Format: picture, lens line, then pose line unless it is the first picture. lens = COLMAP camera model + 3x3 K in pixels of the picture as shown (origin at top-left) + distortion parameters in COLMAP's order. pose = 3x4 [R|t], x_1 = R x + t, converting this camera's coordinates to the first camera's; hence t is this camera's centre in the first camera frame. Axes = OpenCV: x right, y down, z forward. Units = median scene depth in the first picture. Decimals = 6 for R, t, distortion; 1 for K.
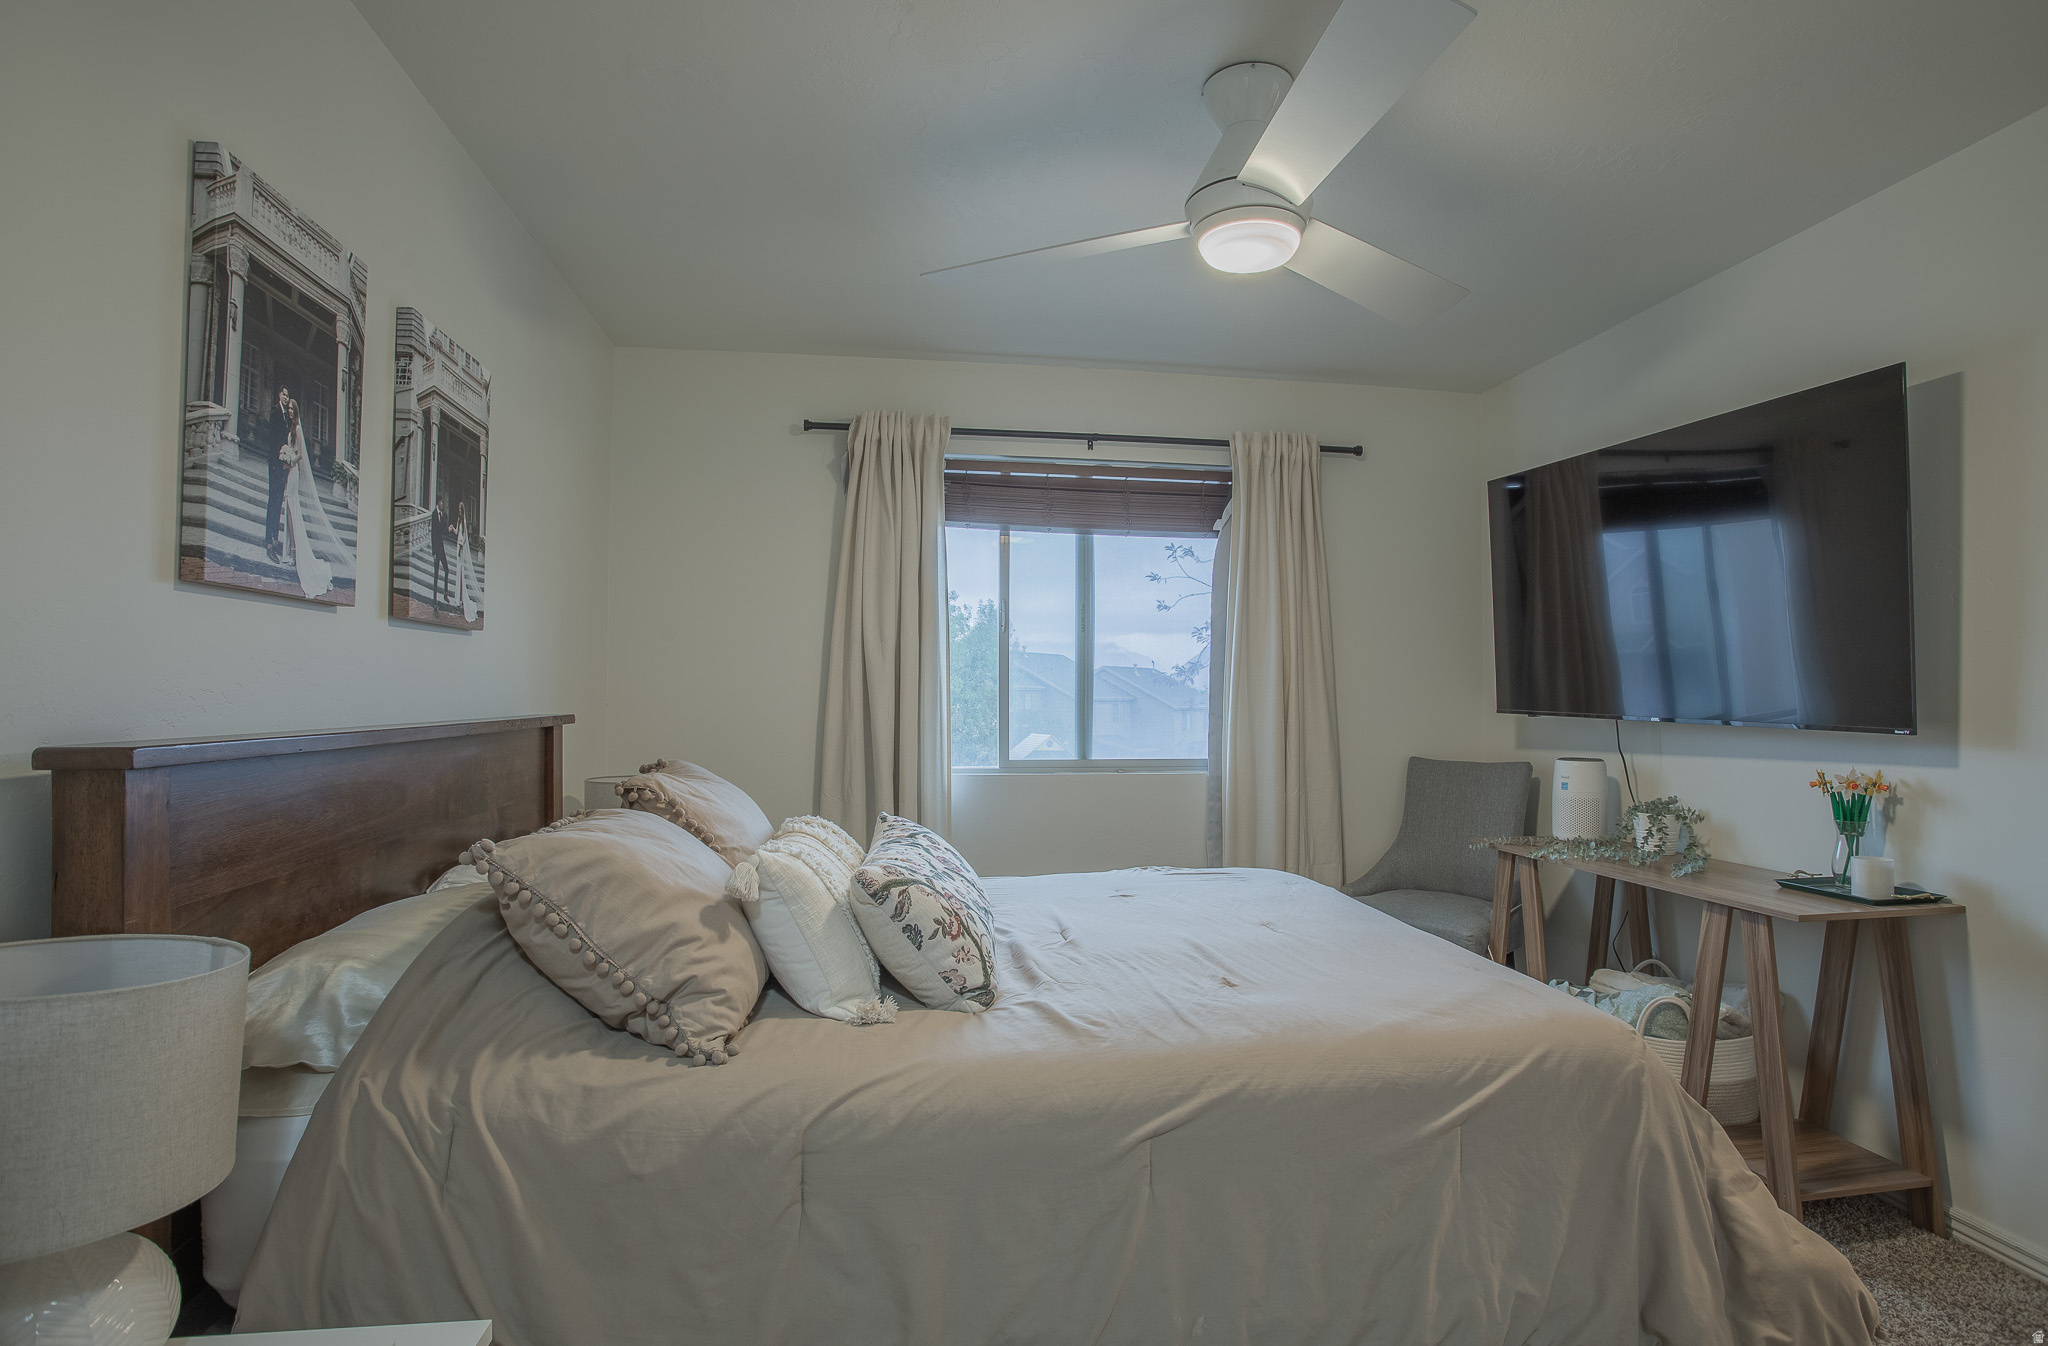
lens RADIAL K [[1005.8, 0, 1024.0], [0, 1005.8, 673.0], [0, 0, 1]] dist [-0.000910, -0.000190]
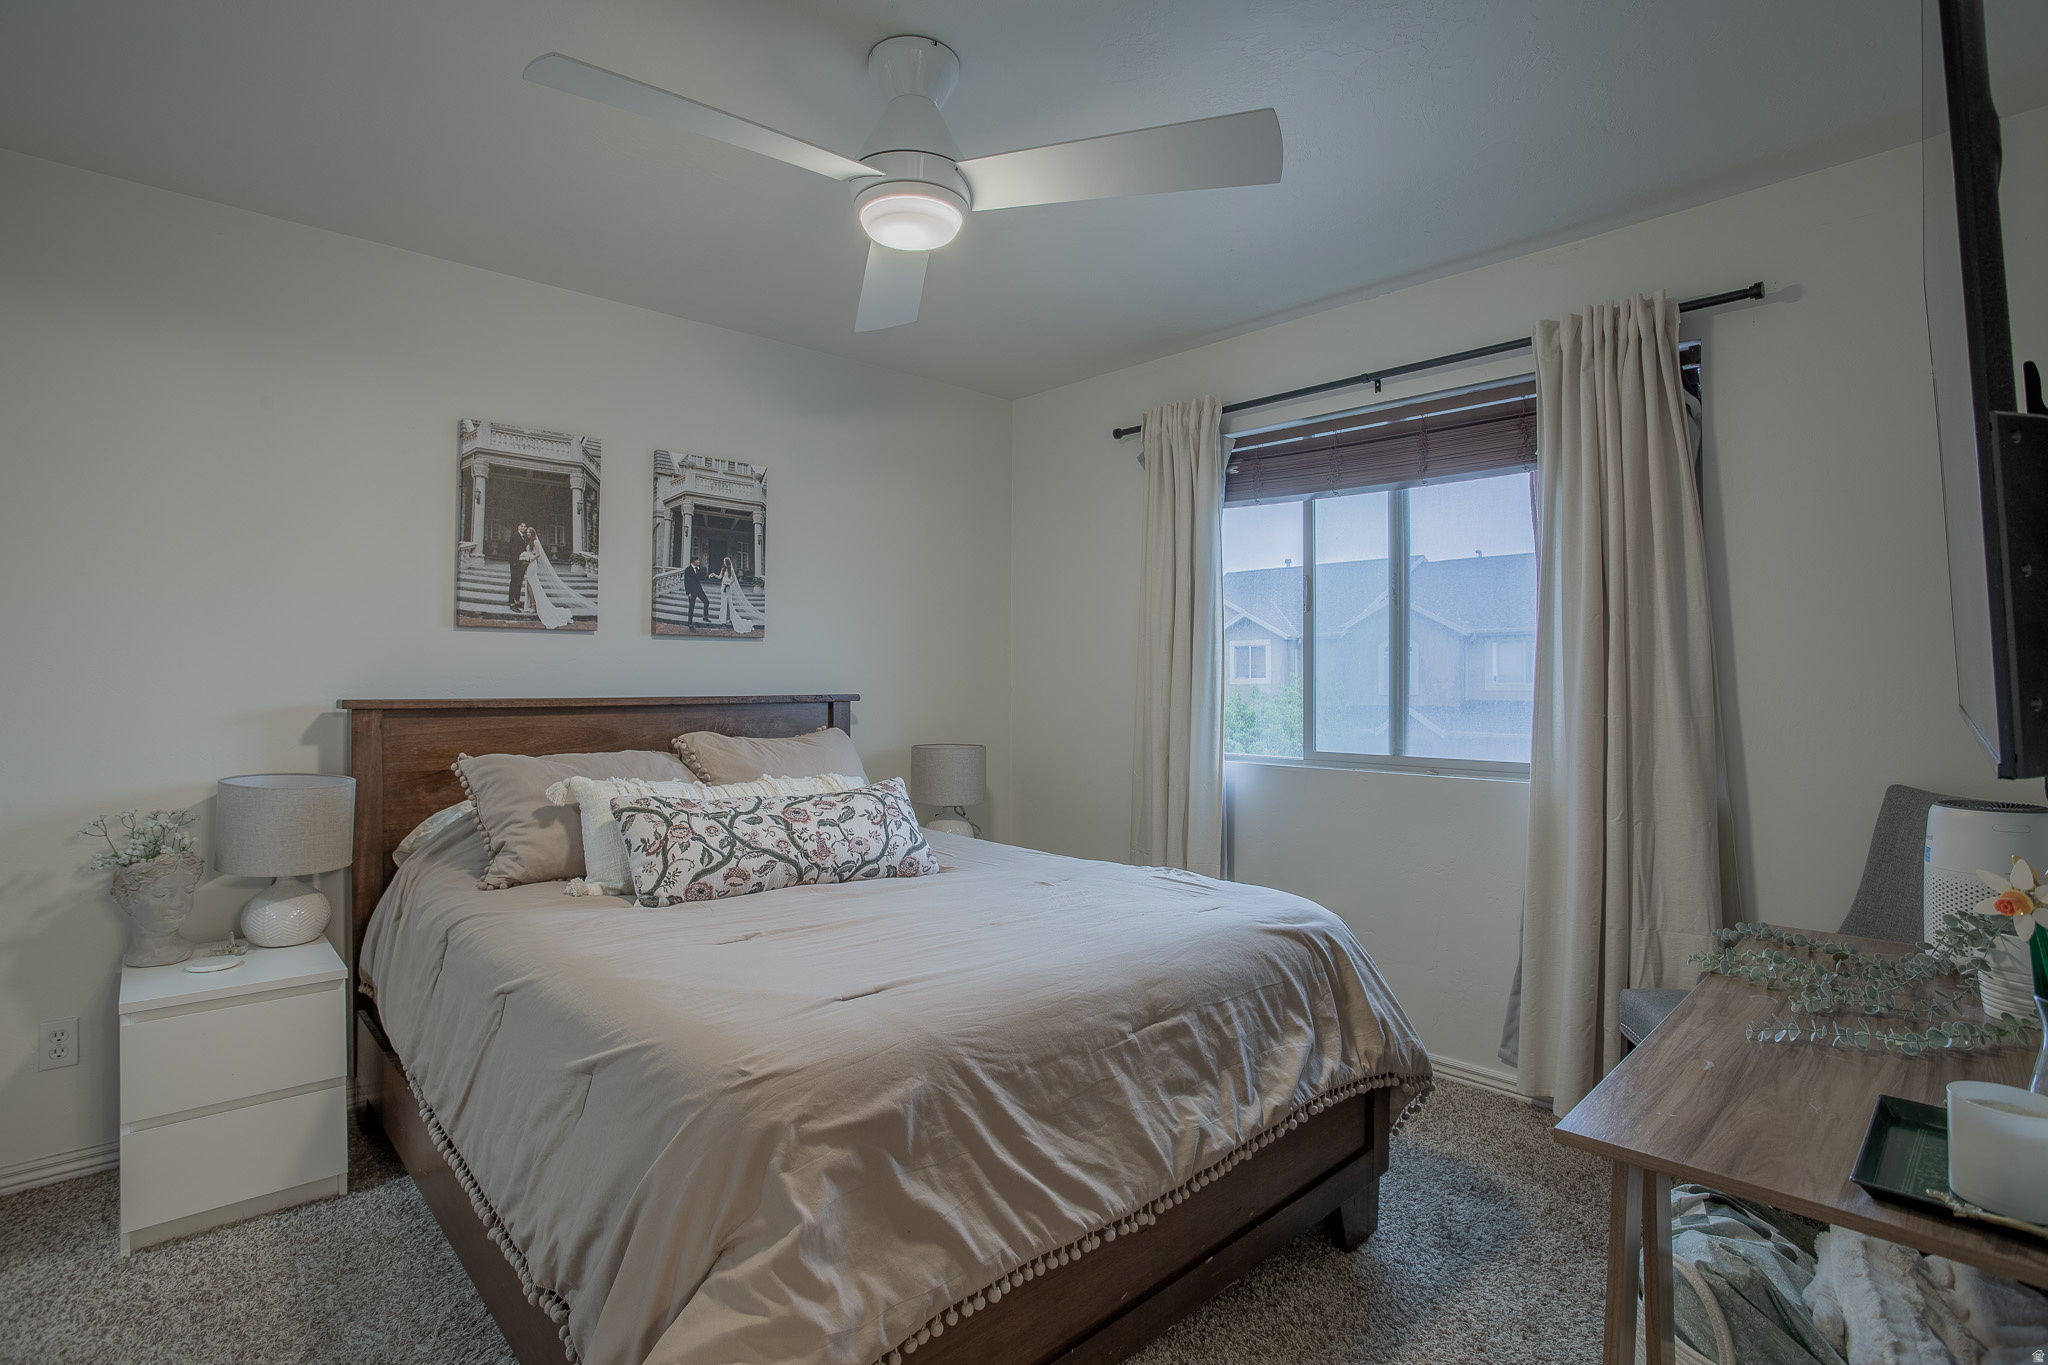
lens RADIAL K [[1001.5, 0, 1022.9], [0, 1001.5, 677.9], [0, 0, 1]] dist [-0.074078, 0.032338]
pose [[0.595551, -0.004942, -0.803303, 1.222134], [0.017857, 0.999815, 0.007087, 0.019693], [0.803119, -0.018565, 0.595529, 0.561101]]
